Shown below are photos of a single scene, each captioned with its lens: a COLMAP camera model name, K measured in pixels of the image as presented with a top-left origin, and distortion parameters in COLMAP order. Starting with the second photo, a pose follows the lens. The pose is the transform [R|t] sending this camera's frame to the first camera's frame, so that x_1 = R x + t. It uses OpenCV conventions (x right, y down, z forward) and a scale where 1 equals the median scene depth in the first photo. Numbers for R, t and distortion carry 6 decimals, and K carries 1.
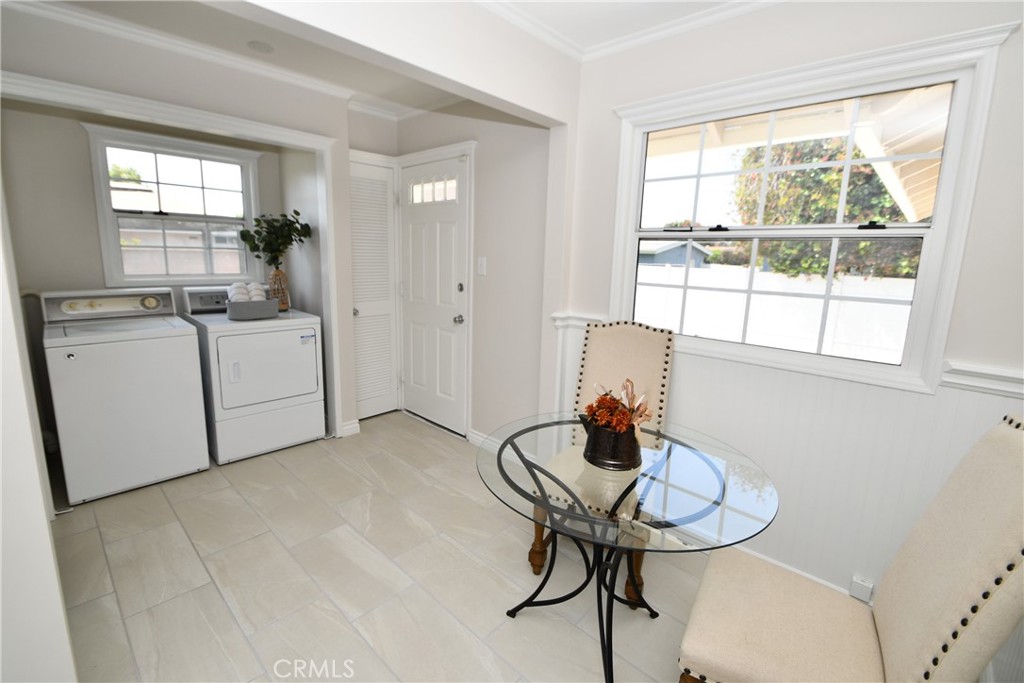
lens RADIAL K [[451.2, 0, 498.5], [0, 451.2, 332.3], [0, 0, 1]] dist [-0.001864, -0.006752]
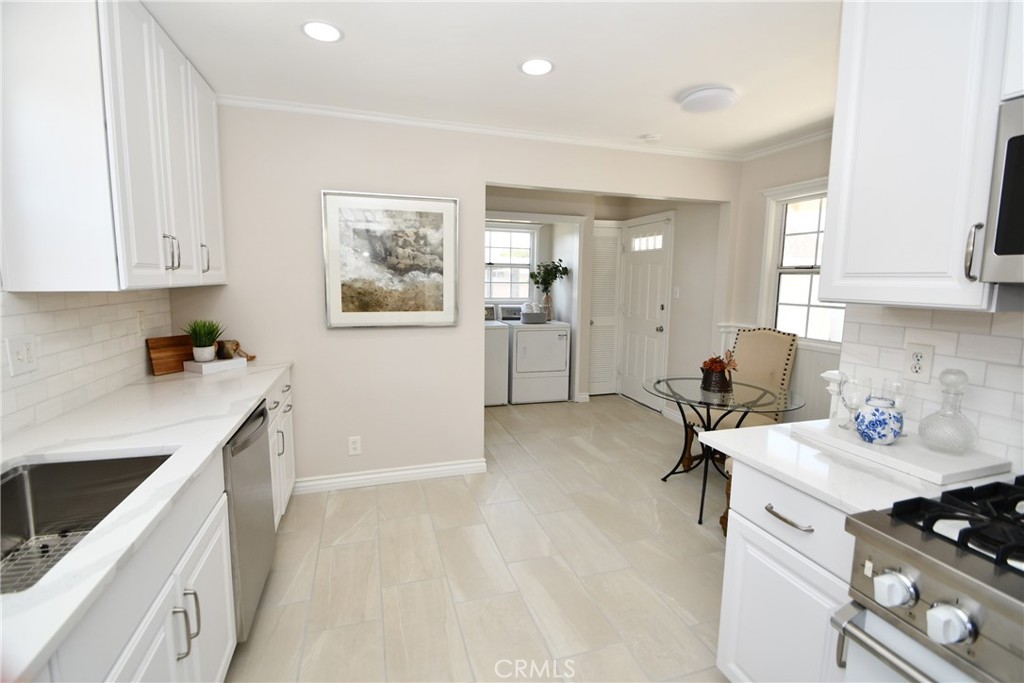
lens RADIAL K [[451.2, 0, 511.4], [0, 451.2, 339.4], [0, 0, 1]] dist [-0.001864, -0.006752]
pose [[0.886041, 0.045761, -0.461343, 0.167741], [-0.068475, 0.997120, -0.032606, 0.088729], [0.458522, 0.060481, 0.886623, -0.532821]]
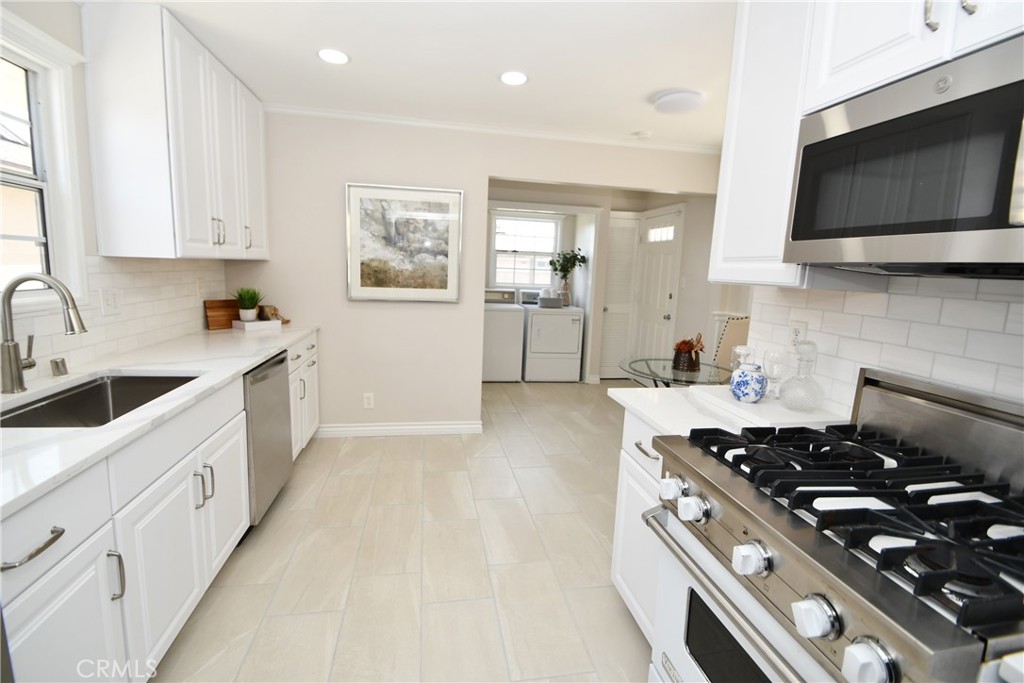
lens RADIAL K [[451.2, 0, 514.6], [0, 451.2, 342.1], [0, 0, 1]] dist [-0.001864, -0.006752]
pose [[0.821785, 0.097738, -0.561353, 0.364051], [-0.115382, 0.993313, 0.004036, 0.112567], [0.557993, 0.061454, 0.827567, -0.563589]]
